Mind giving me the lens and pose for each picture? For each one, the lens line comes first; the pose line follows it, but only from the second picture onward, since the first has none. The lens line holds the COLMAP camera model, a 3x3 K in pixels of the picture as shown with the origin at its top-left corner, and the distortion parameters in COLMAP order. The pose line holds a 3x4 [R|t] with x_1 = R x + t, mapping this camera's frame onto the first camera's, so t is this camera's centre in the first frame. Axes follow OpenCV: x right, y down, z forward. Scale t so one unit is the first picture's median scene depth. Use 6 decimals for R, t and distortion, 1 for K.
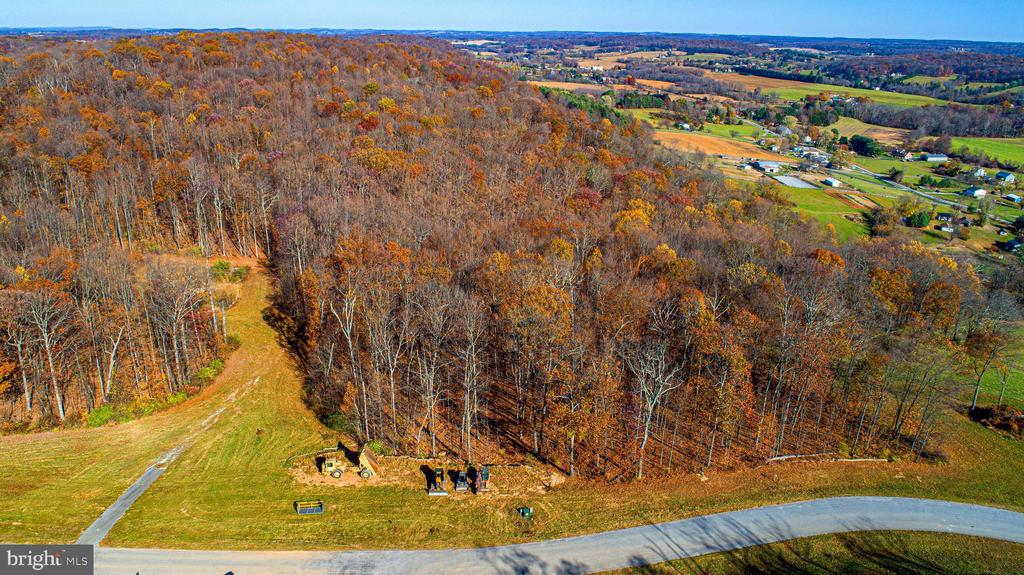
lens RADIAL K [[691.5, 0, 512.0], [0, 691.5, 287.5], [0, 0, 1]] dist [-0.016407, 0.003603]
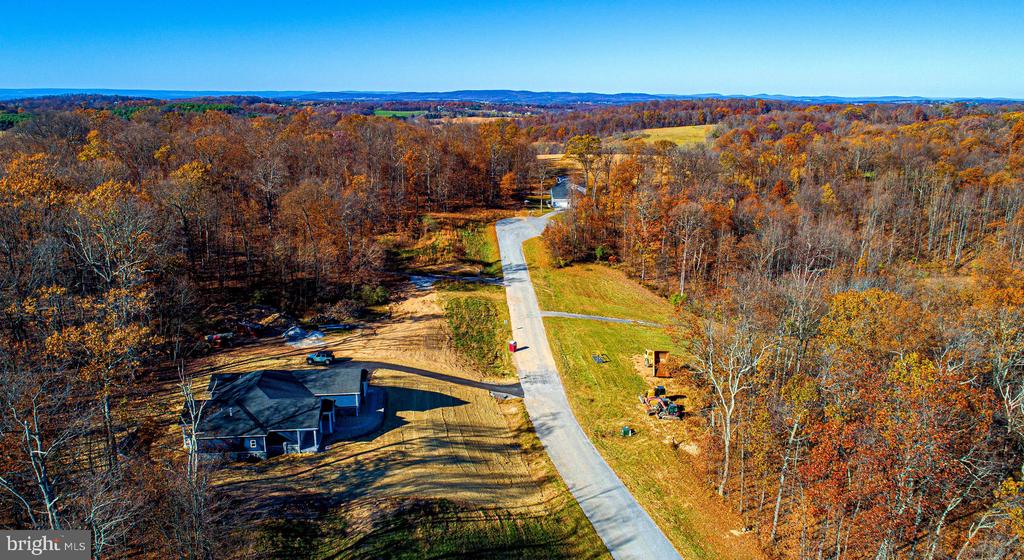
lens RADIAL K [[718.2, 0, 512.0], [0, 718.2, 280.0], [0, 0, 1]] dist [-0.004267, -0.001404]
pose [[0.050944, 0.245305, -0.968106, 0.108912], [-0.360484, 0.908531, 0.211240, -0.004275], [0.931373, 0.338226, 0.134713, 0.071688]]
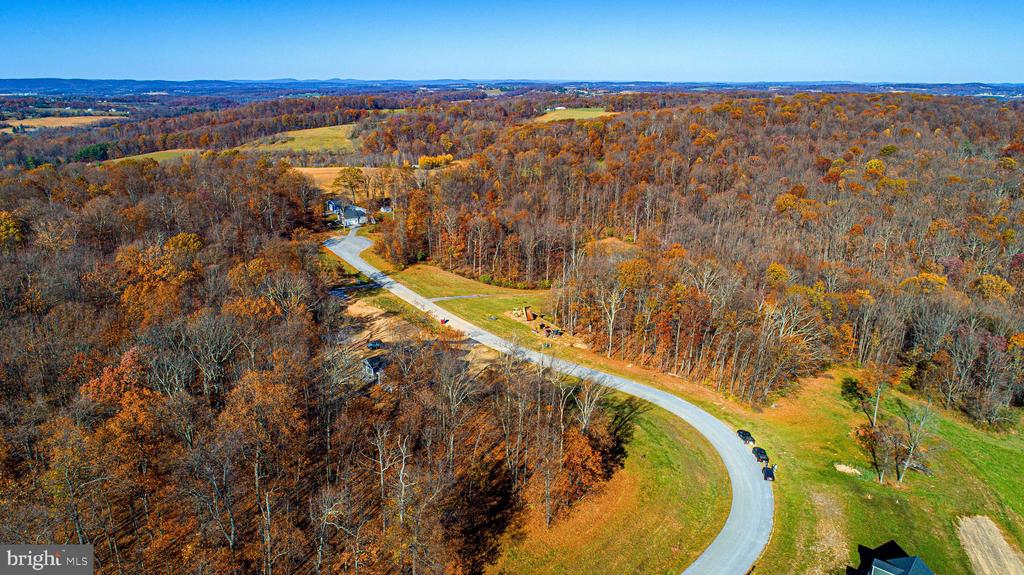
lens RADIAL K [[691.5, 0, 512.0], [0, 691.5, 287.5], [0, 0, 1]] dist [-0.016407, 0.003603]
pose [[0.583437, 0.229634, -0.779018, 0.172699], [-0.283735, 0.956387, 0.069418, 0.005278], [0.760983, 0.180533, 0.623147, -0.045295]]
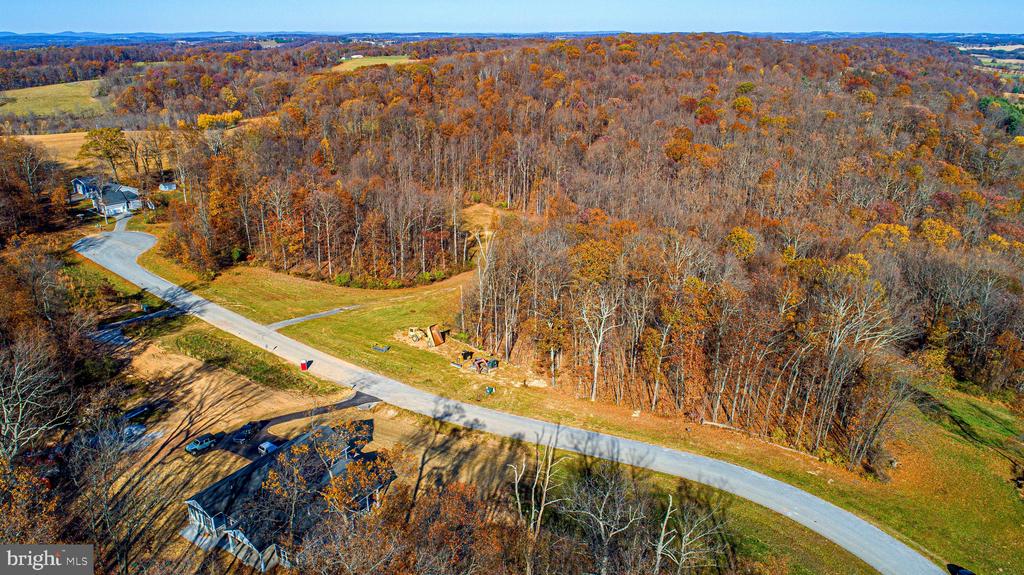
lens RADIAL K [[708.0, 0, 512.0], [0, 708.0, 287.5], [0, 0, 1]] dist [-0.007963, 0.003037]
pose [[0.793863, 0.199784, -0.574342, 0.088860], [-0.207174, 0.976844, 0.053436, 0.006223], [0.571718, 0.076568, 0.816870, -0.009904]]
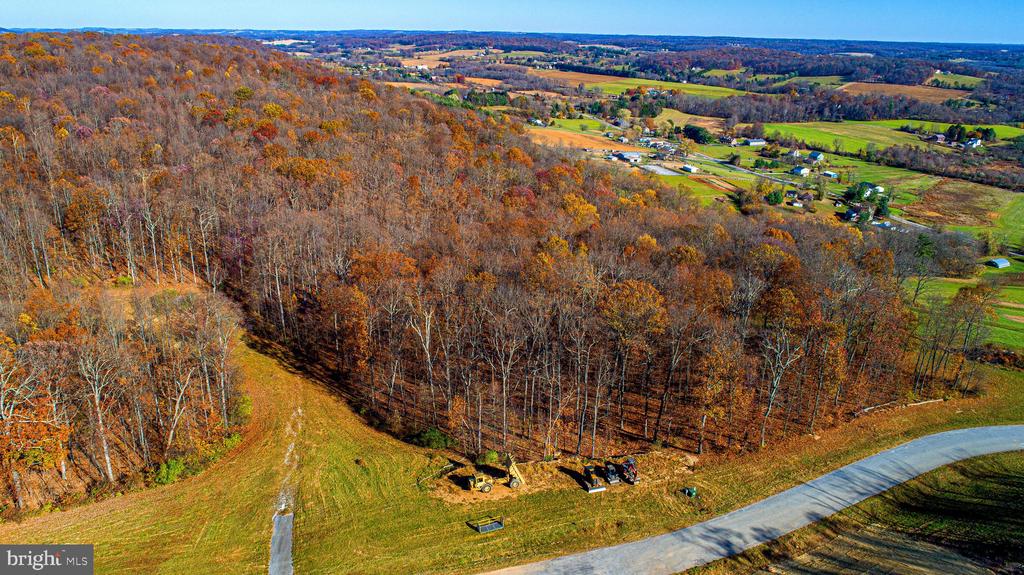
lens RADIAL K [[691.5, 0, 512.0], [0, 691.5, 287.5], [0, 0, 1]] dist [-0.016407, 0.003603]
pose [[0.965045, -0.092345, 0.245275, -0.053772], [0.091877, 0.995681, 0.013373, -0.003043], [-0.245450, 0.009629, 0.969361, 0.004318]]
